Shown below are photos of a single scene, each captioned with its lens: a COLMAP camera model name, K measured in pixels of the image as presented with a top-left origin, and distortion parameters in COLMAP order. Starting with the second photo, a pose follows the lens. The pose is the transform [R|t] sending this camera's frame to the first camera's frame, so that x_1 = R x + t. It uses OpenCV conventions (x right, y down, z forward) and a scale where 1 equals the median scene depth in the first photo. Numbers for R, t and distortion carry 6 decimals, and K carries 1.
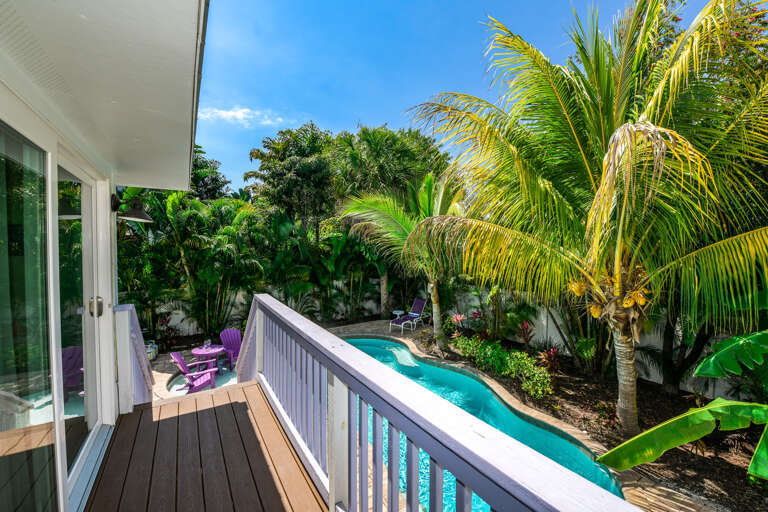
lens RADIAL K [[301.7, 0, 384.7], [0, 301.7, 258.5], [0, 0, 1]] dist [-0.012820, -0.001979]
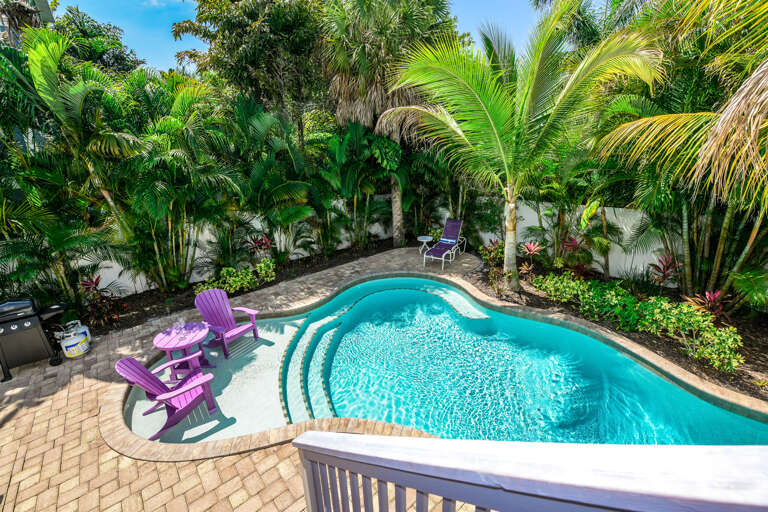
lens RADIAL K [[301.7, 0, 380.8], [0, 301.7, 252.4], [0, 0, 1]] dist [-0.012820, -0.001979]
pose [[0.988925, -0.066588, 0.132641, -0.200370], [0.028175, 0.961683, 0.272713, -0.001879], [-0.145718, -0.265955, 0.952908, 0.315522]]
